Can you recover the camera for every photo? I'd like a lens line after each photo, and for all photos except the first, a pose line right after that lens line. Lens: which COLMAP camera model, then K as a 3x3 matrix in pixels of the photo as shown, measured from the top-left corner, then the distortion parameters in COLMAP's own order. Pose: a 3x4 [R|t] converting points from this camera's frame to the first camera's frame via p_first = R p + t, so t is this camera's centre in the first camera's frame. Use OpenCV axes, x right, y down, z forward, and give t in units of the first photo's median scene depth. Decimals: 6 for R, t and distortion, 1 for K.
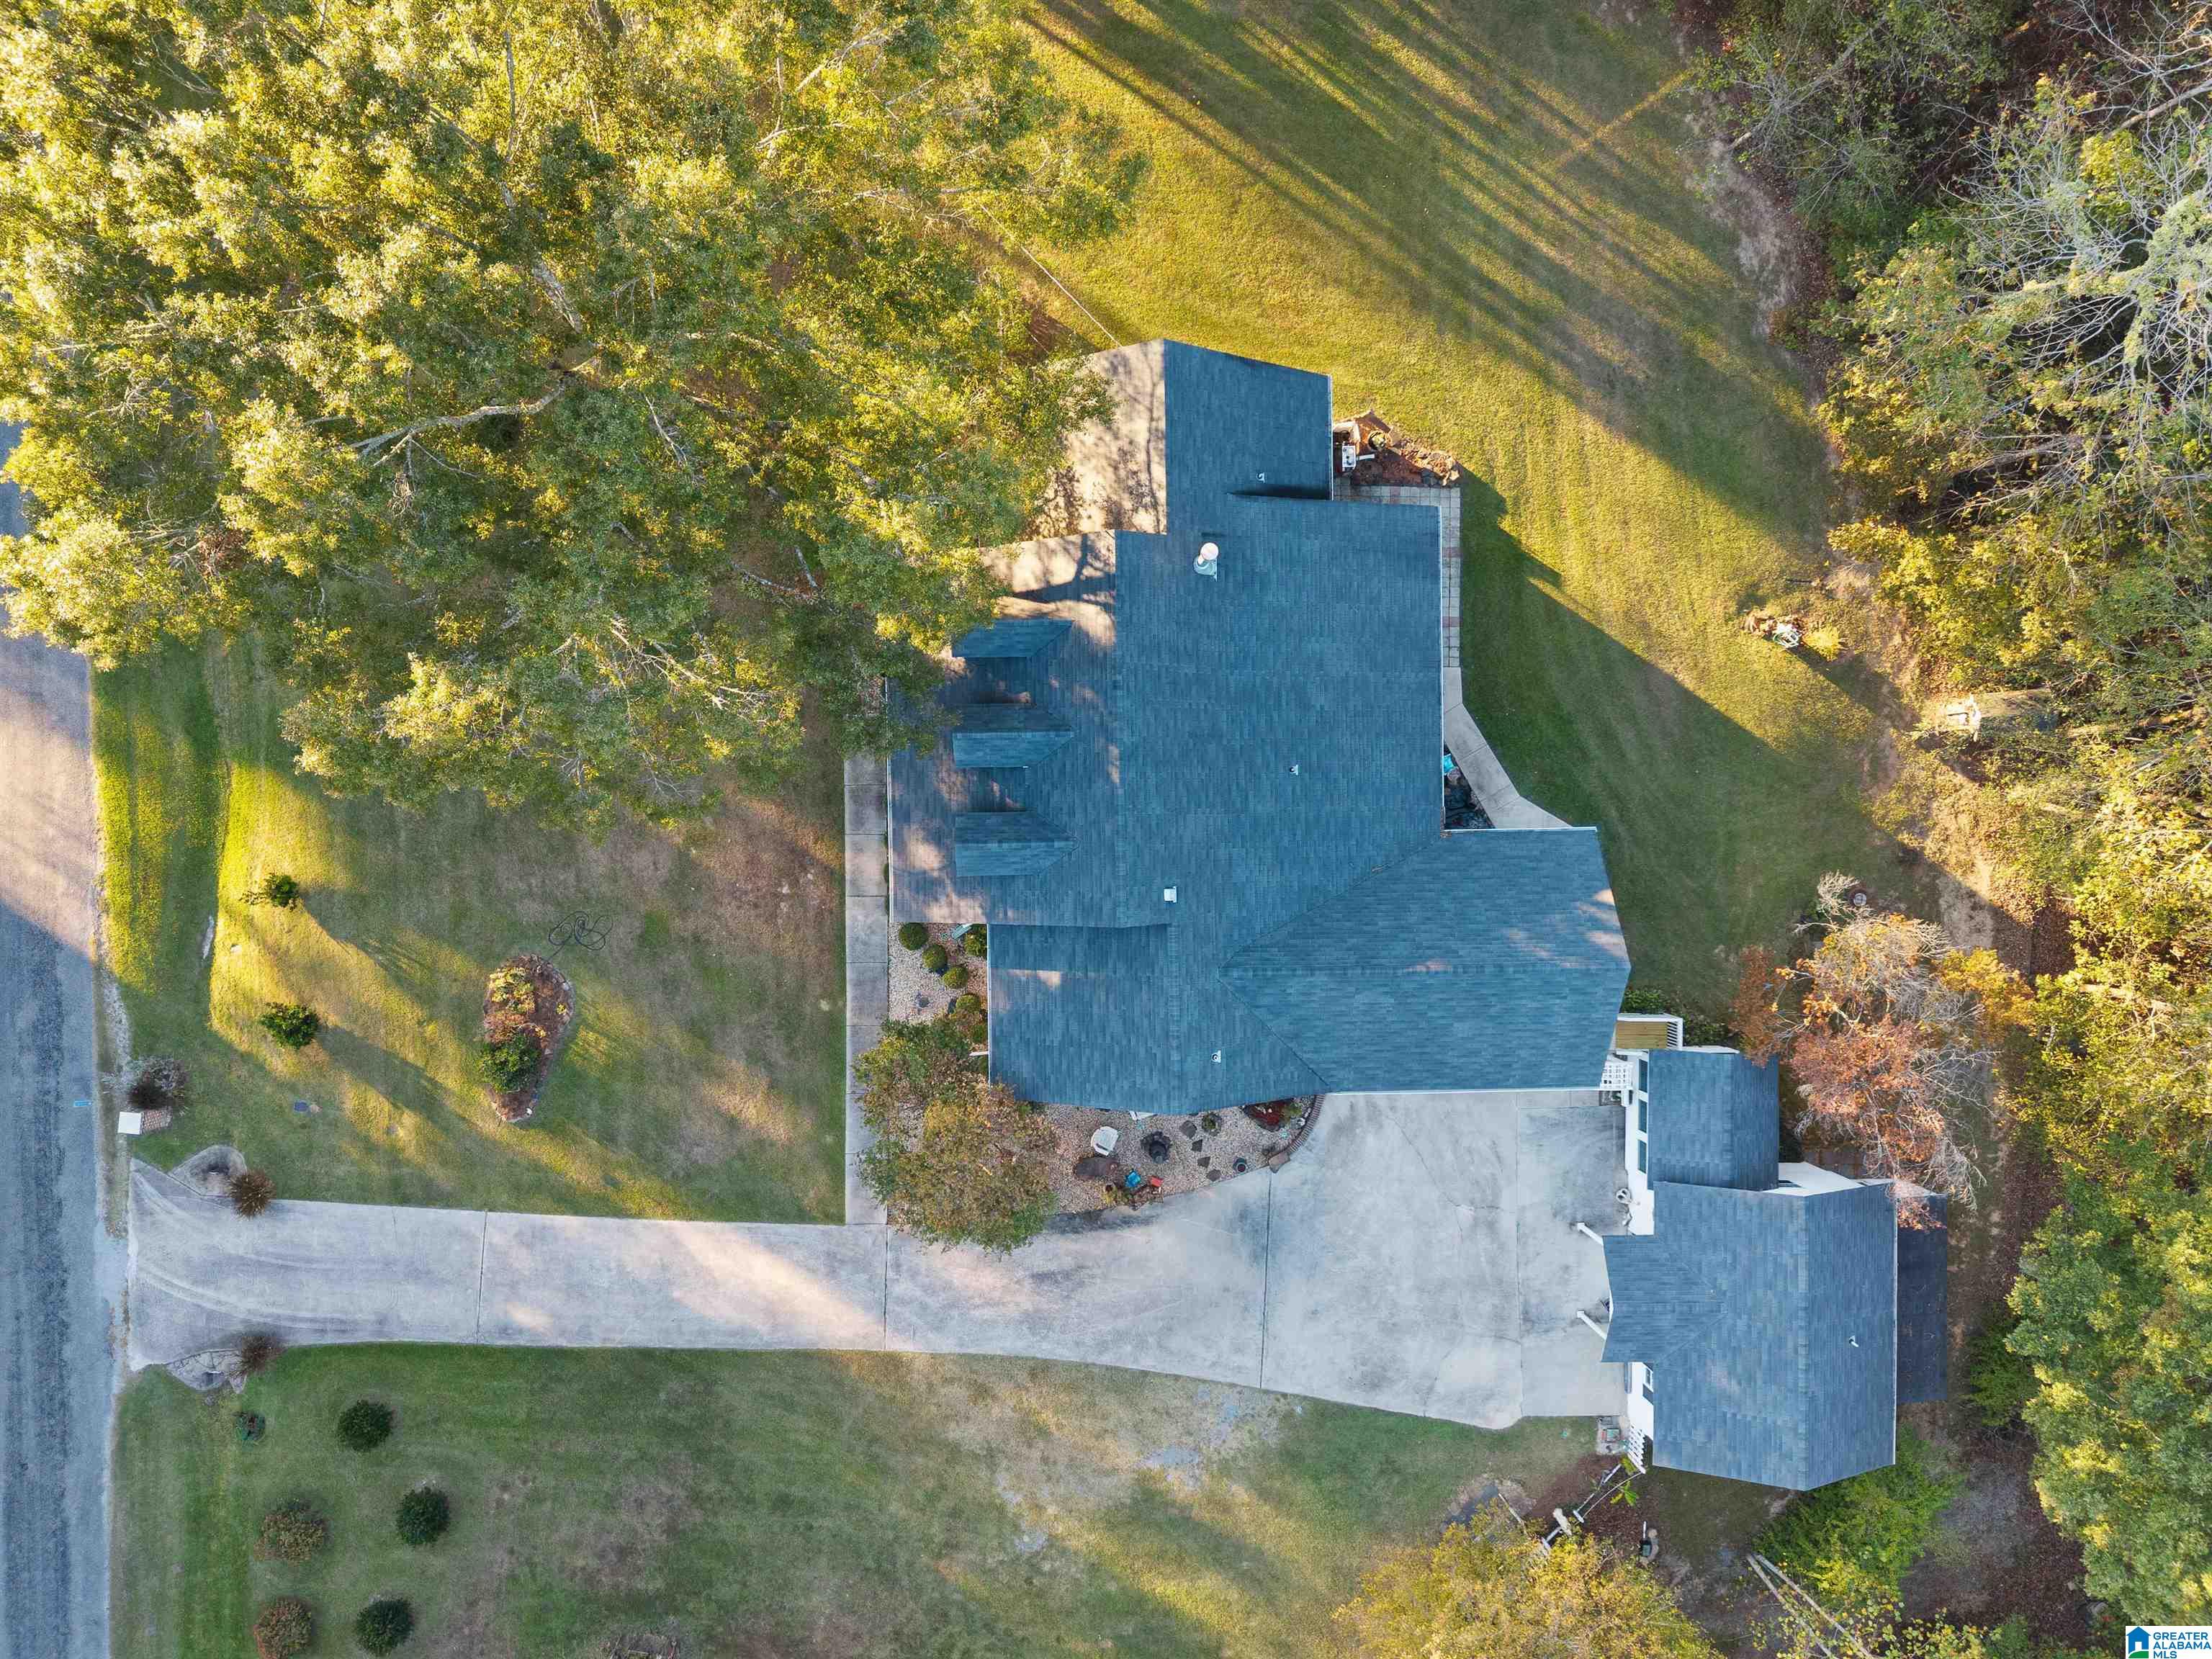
lens RADIAL K [[1502.3, 0, 1106.0], [0, 1502.3, 829.5], [0, 0, 1]] dist [-0.009716, -0.005831]
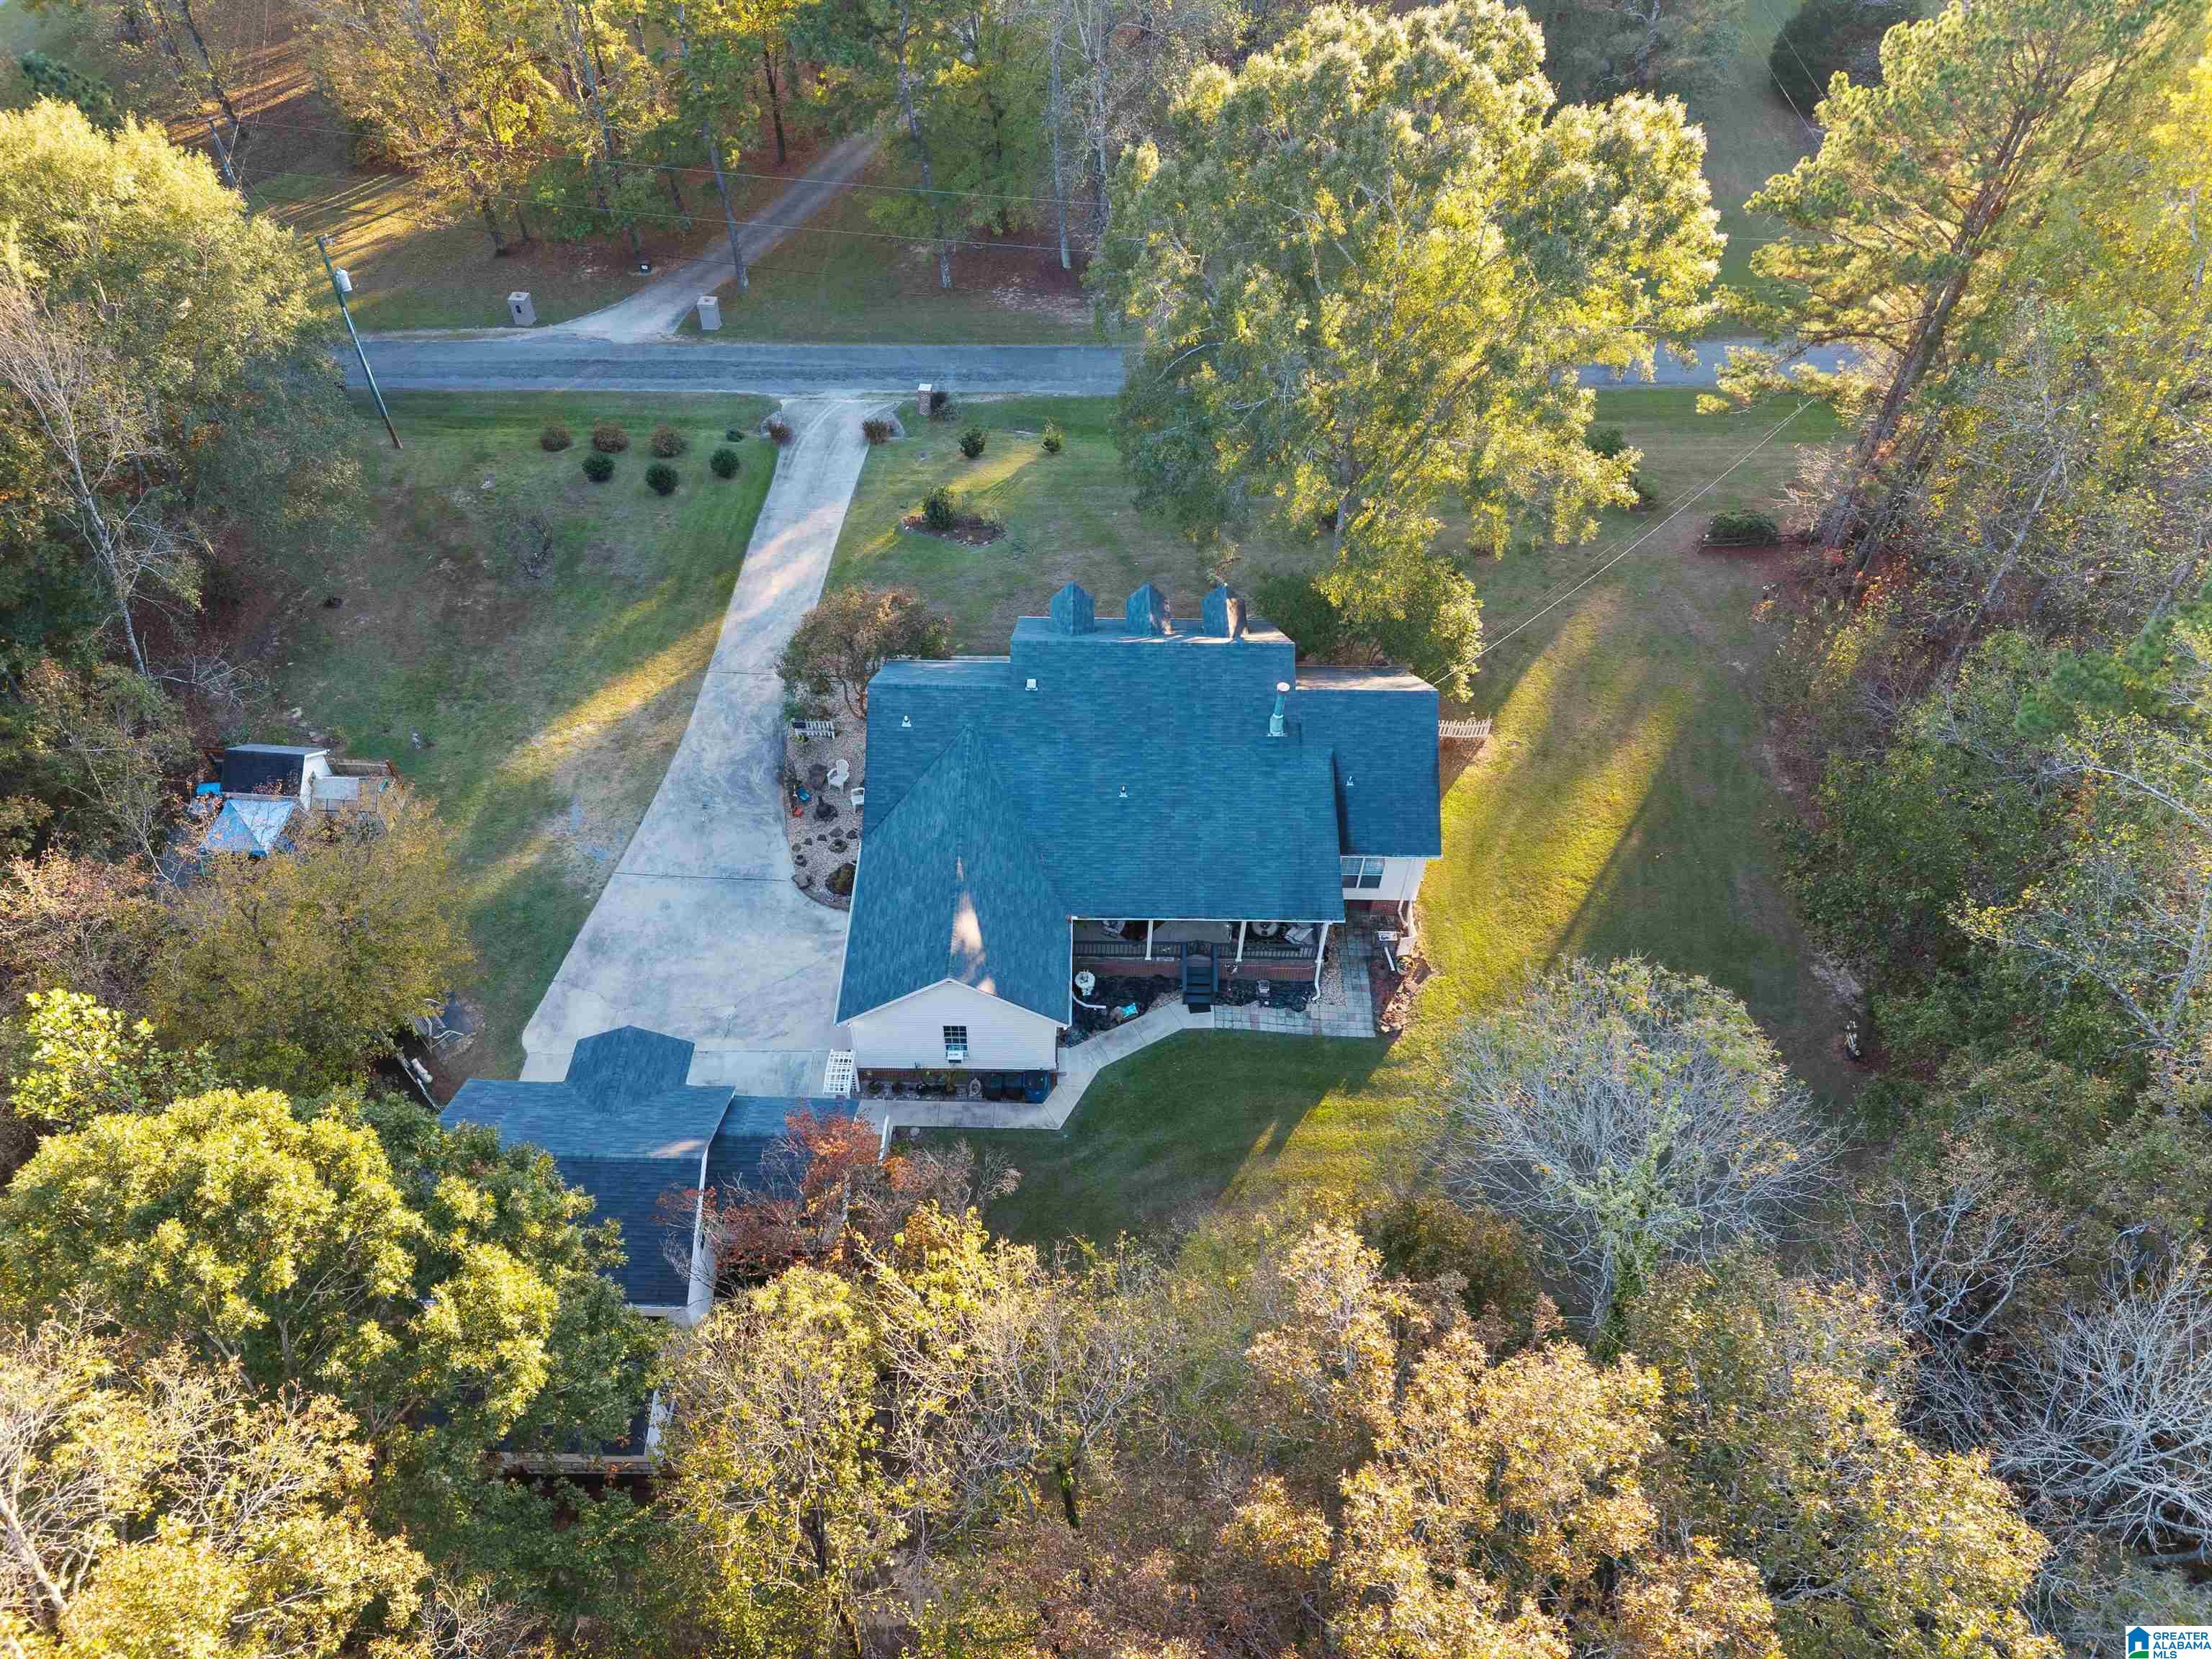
lens RADIAL K [[1514.8, 0, 1091.3], [0, 1514.8, 821.1], [0, 0, 1]] dist [-0.007628, -0.002319]
pose [[-0.018839, 0.704049, -0.709901, 0.939362], [-0.999578, -0.028961, -0.002195, -0.009532], [-0.022105, 0.709561, 0.704298, 0.099507]]
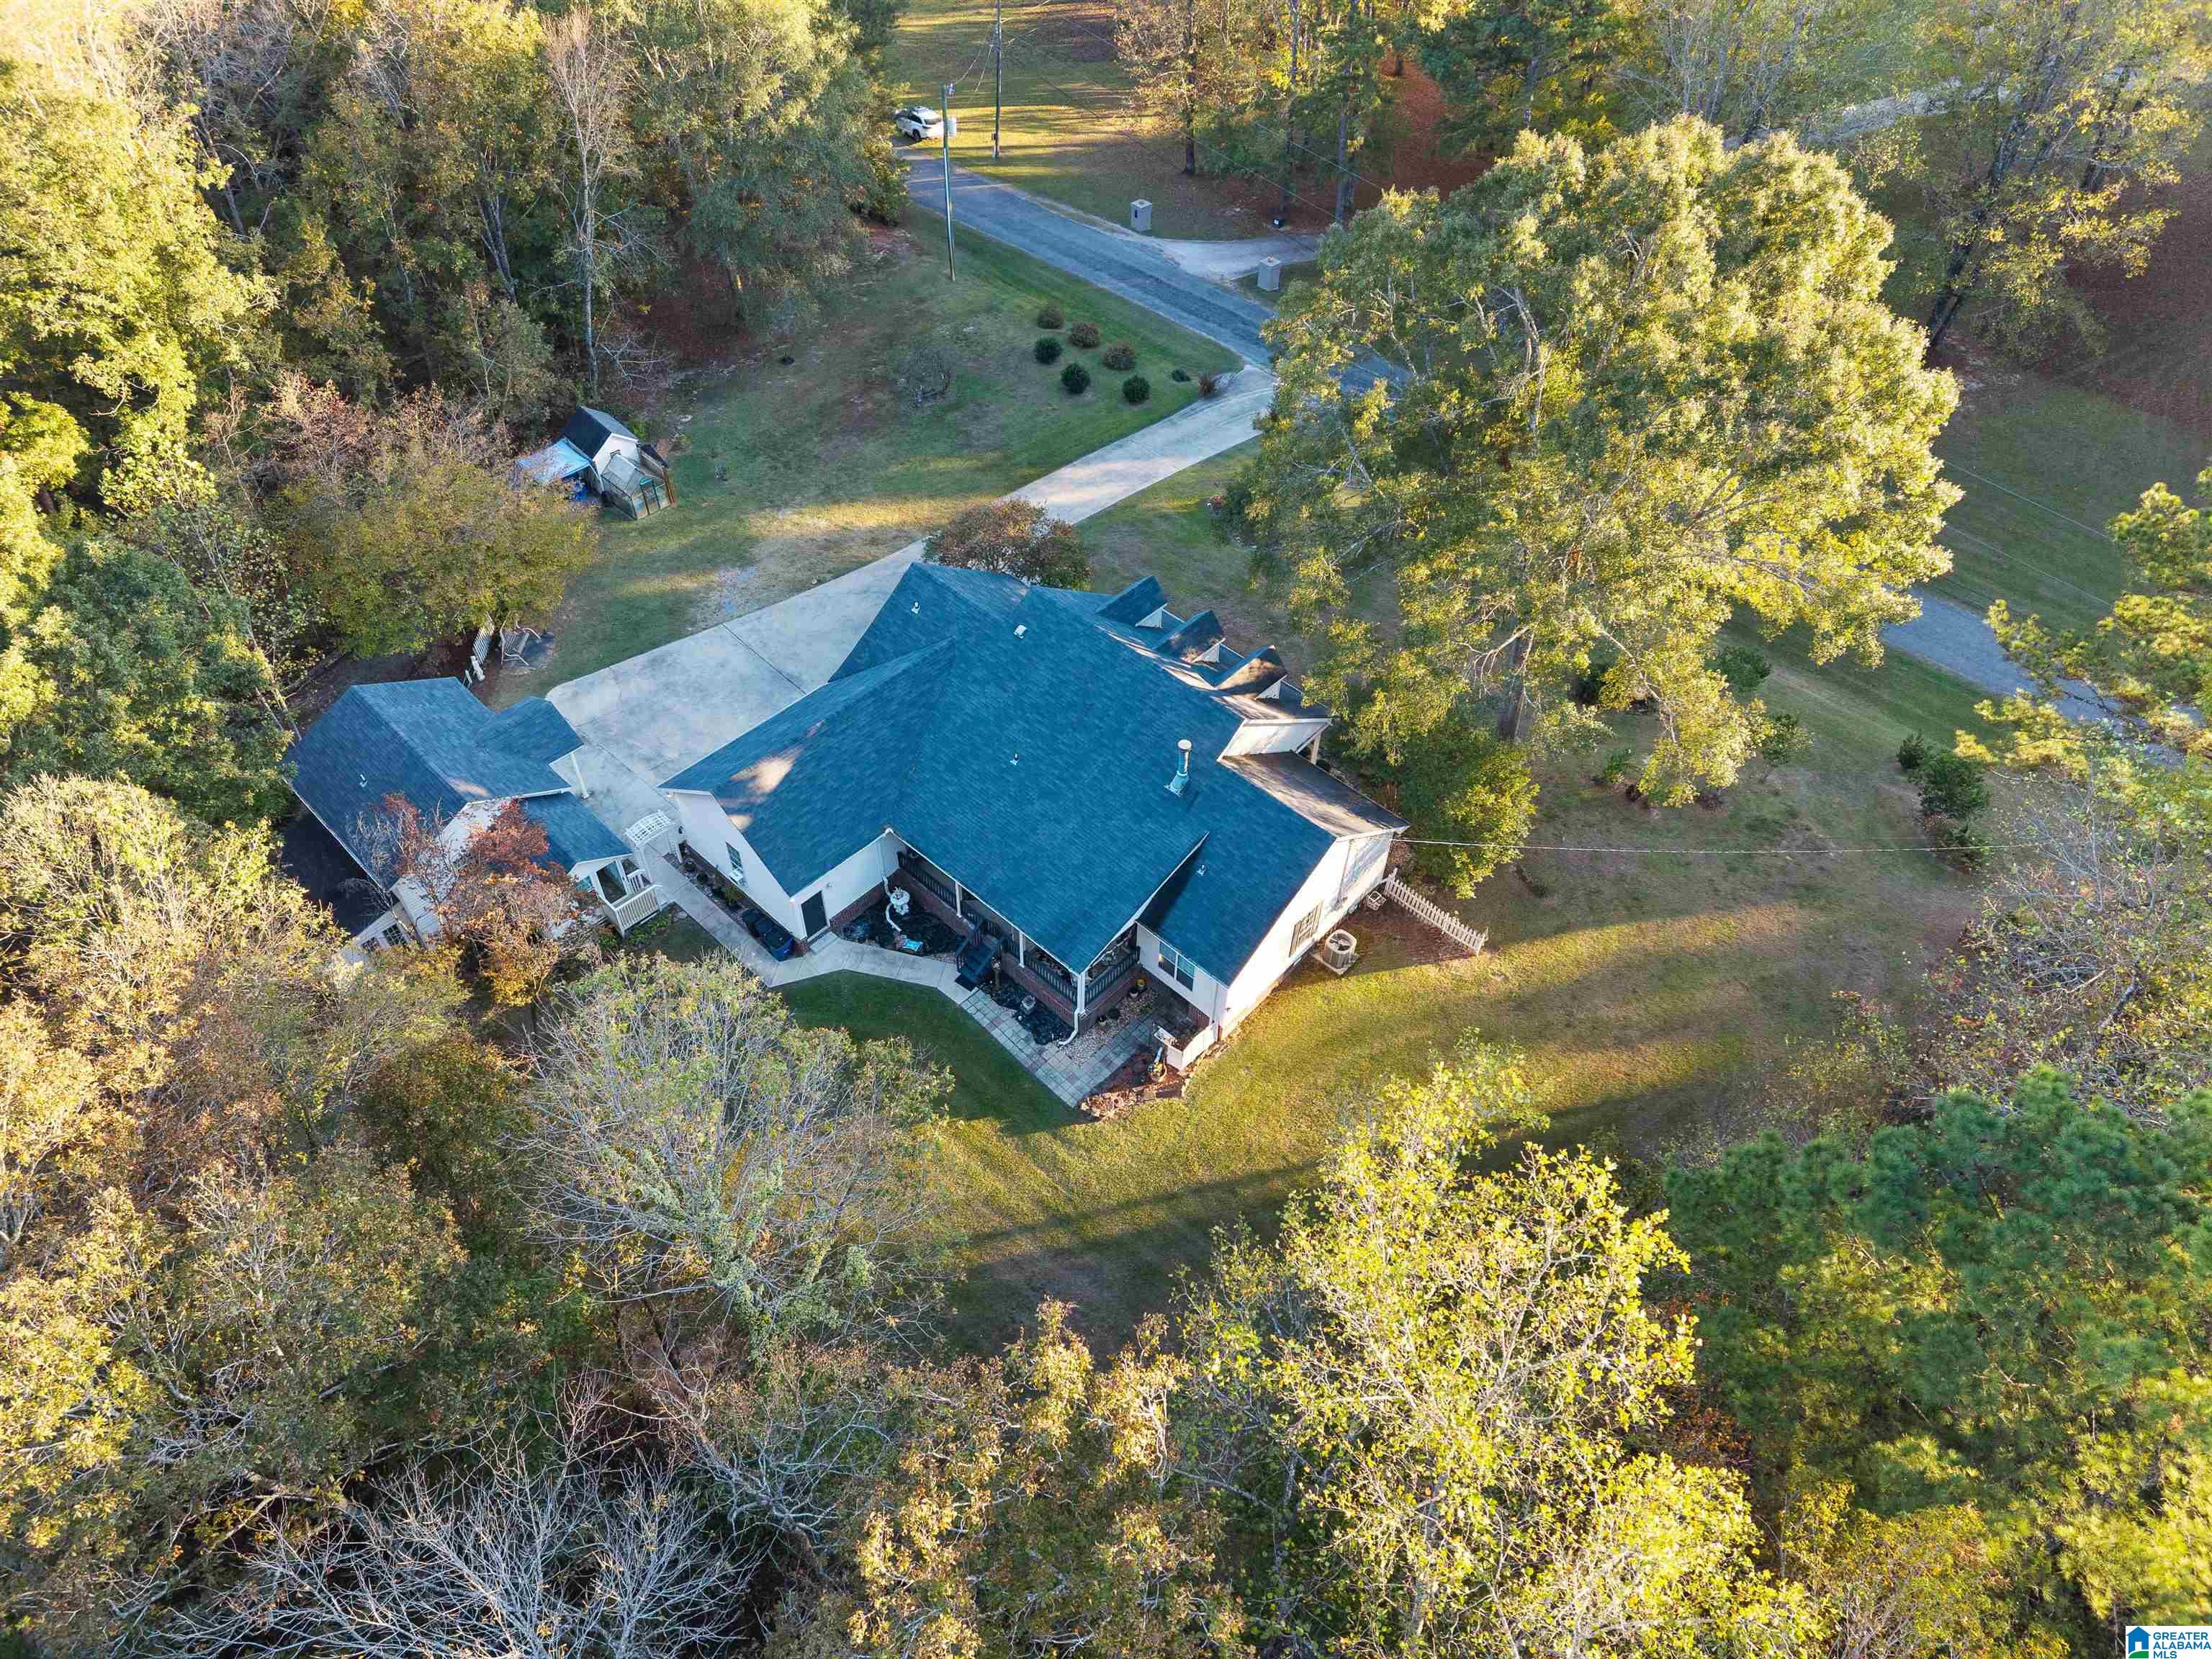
lens RADIAL K [[1502.3, 0, 1106.0], [0, 1502.3, 829.5], [0, 0, 1]] dist [-0.009716, -0.005831]
pose [[-0.695607, 0.490134, -0.525261, 0.689876], [-0.716465, -0.527212, 0.456865, -0.635754], [-0.052999, 0.694130, 0.717896, 0.101606]]
